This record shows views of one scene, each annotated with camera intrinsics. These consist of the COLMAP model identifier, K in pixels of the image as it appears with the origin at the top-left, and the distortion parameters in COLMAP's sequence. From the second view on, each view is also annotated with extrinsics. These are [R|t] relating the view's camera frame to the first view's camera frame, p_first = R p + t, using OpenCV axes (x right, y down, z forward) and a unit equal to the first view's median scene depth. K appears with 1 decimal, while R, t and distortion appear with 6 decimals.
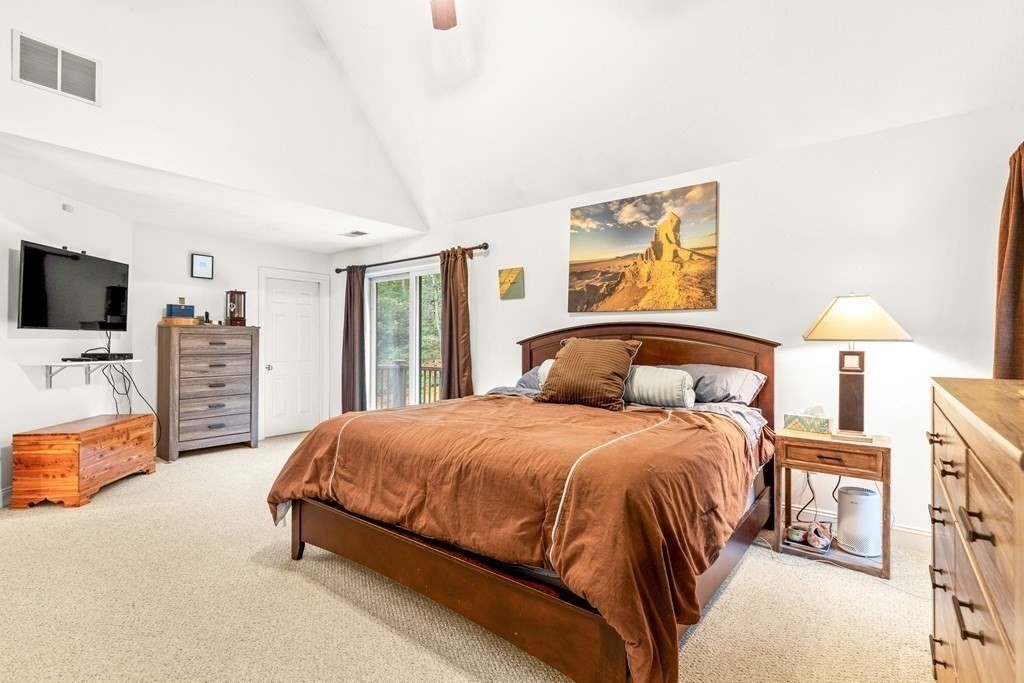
lens RADIAL K [[489.2, 0, 522.1], [0, 489.2, 330.1], [0, 0, 1]] dist [0.002053, -0.000016]
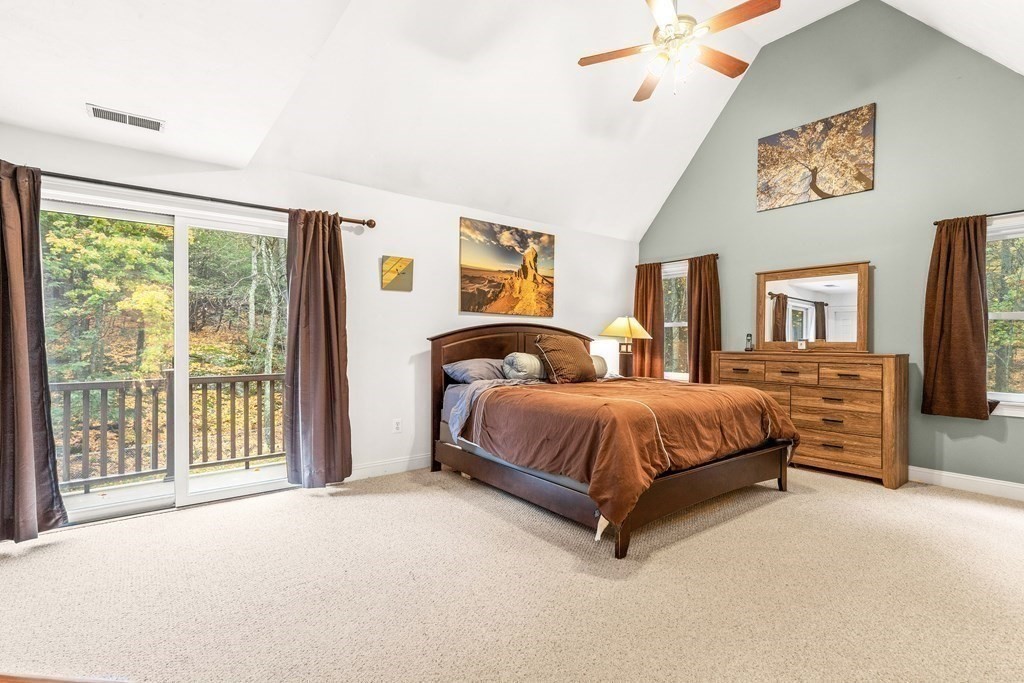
lens RADIAL K [[467.8, 0, 512.0], [0, 467.8, 341.5], [0, 0, 1]] dist [-0.000855, -0.000181]
pose [[0.250636, -0.005077, 0.968068, -0.983099], [-0.030841, 0.999437, 0.013226, 0.016503], [-0.967590, -0.033171, 0.250338, 0.679861]]
